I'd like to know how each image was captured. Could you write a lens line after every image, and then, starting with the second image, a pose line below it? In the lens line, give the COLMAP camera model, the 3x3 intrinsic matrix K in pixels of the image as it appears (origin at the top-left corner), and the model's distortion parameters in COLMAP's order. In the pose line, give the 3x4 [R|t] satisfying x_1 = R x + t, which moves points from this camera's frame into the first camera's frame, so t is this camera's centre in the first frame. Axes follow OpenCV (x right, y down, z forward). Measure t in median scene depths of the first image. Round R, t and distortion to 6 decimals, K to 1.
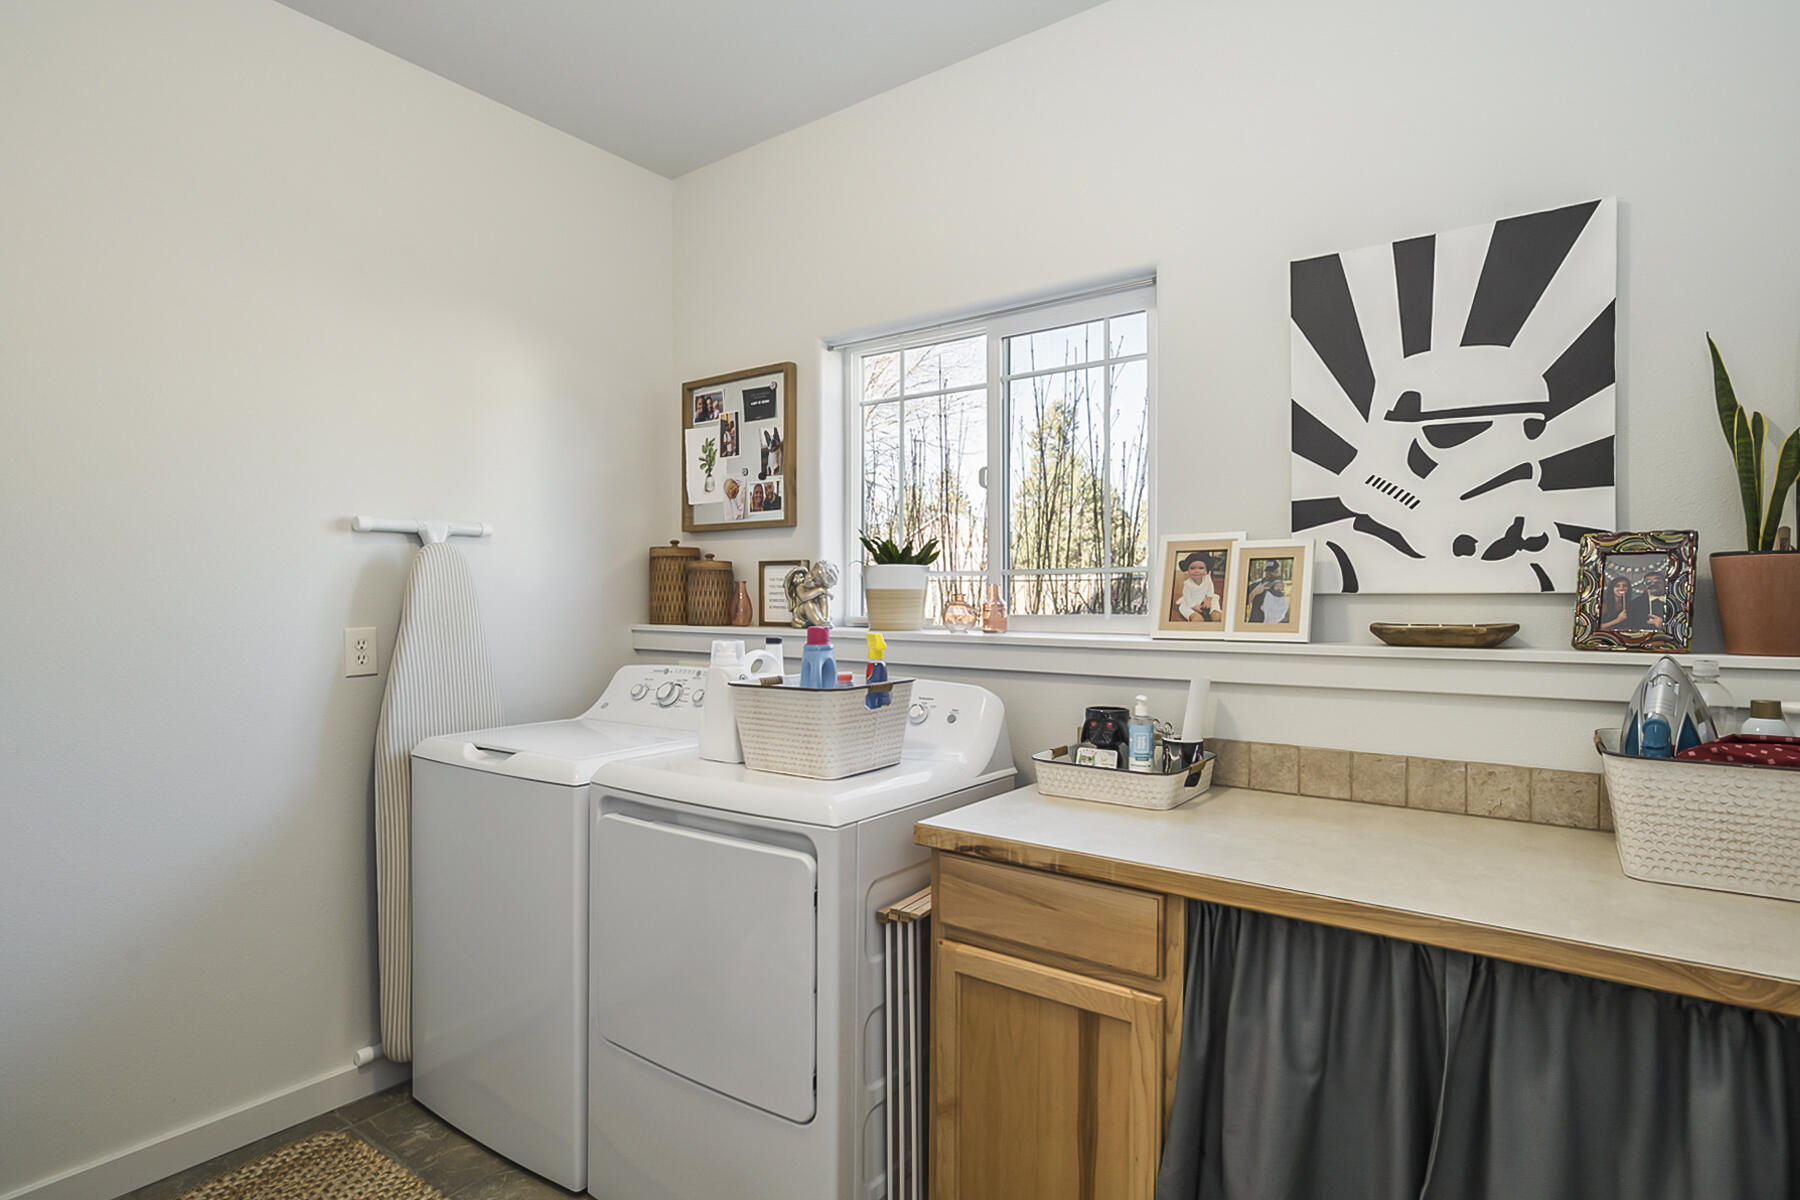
lens RADIAL K [[921.2, 0, 902.7], [0, 921.2, 605.9], [0, 0, 1]] dist [-0.011313, 0.003754]
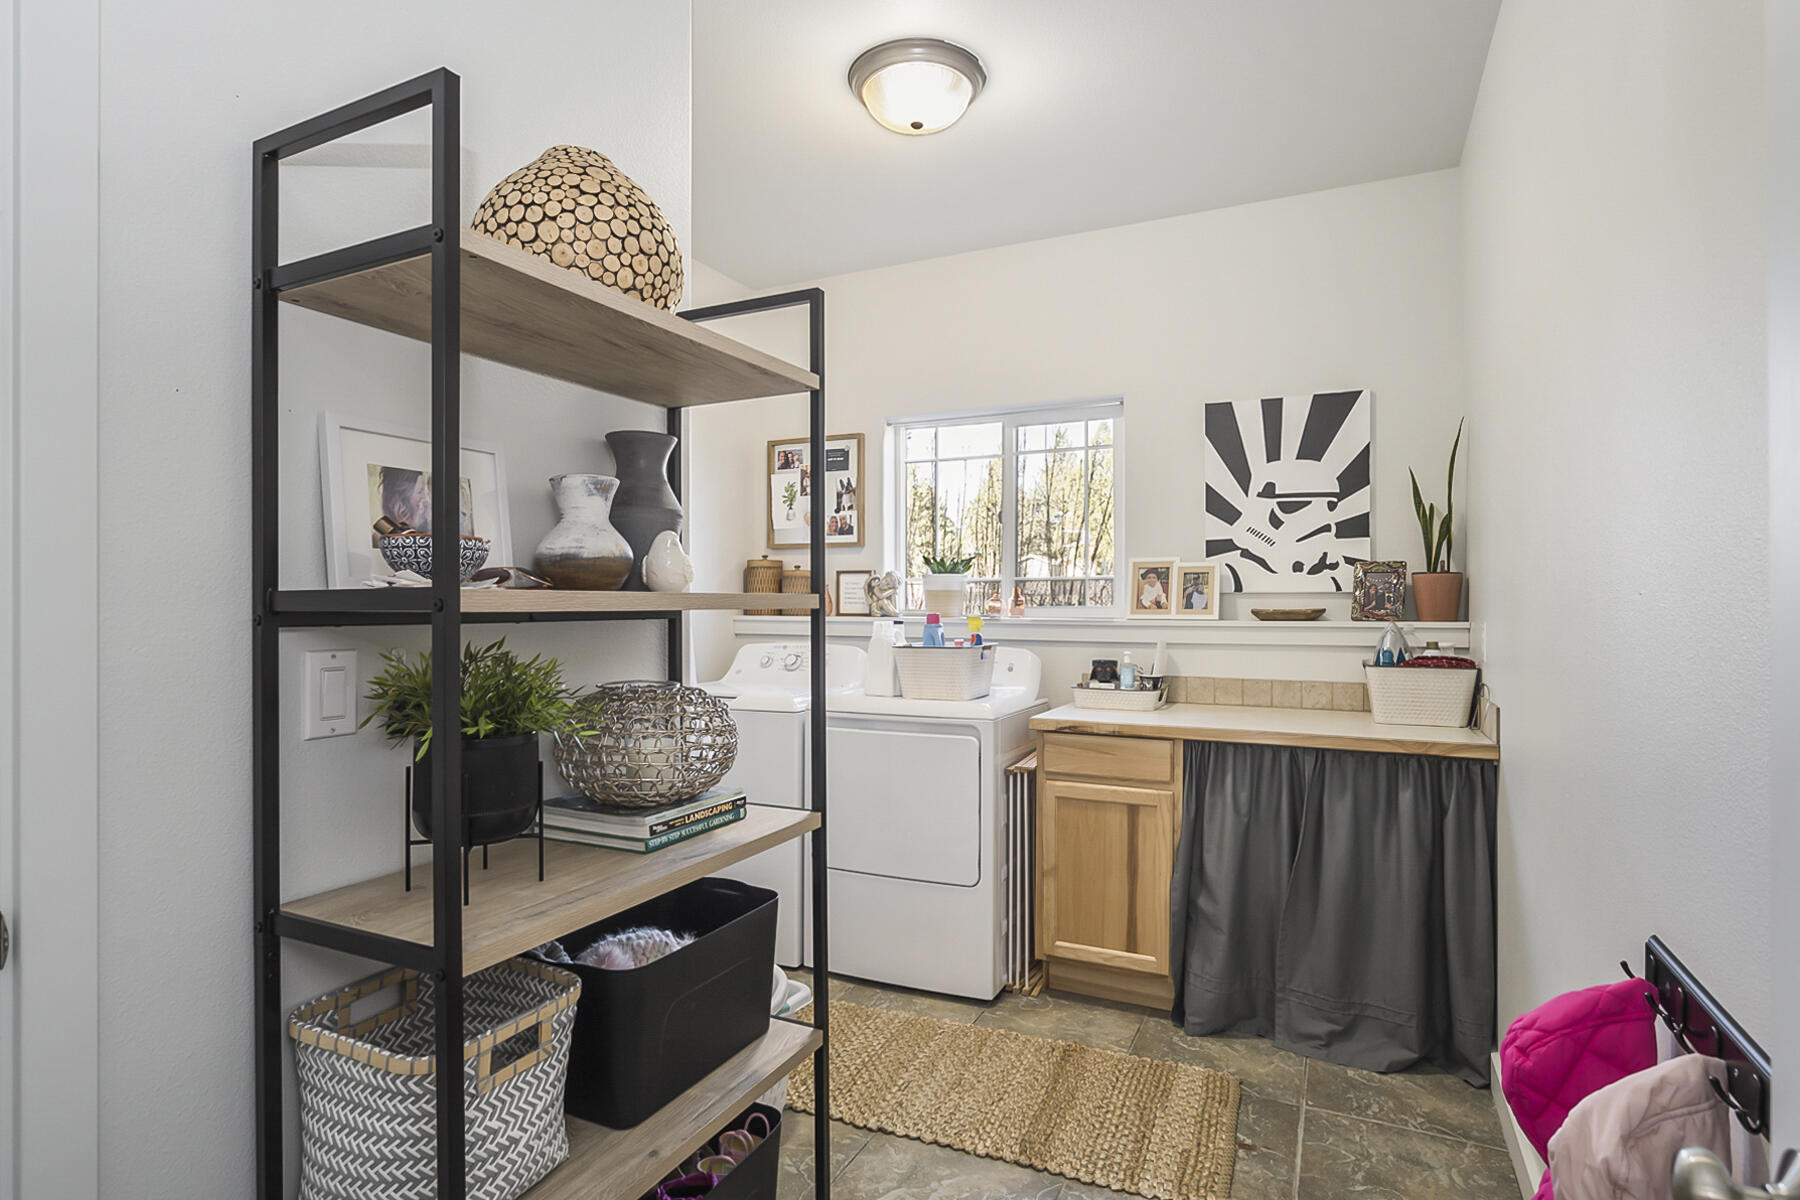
lens RADIAL K [[921.2, 0, 899.9], [0, 921.2, 603.3], [0, 0, 1]] dist [-0.011313, 0.003754]
pose [[0.982531, -0.000670, 0.186100, -0.539571], [0.002030, 0.999973, -0.007118, 0.020501], [-0.186090, 0.007371, 0.982505, -0.695129]]
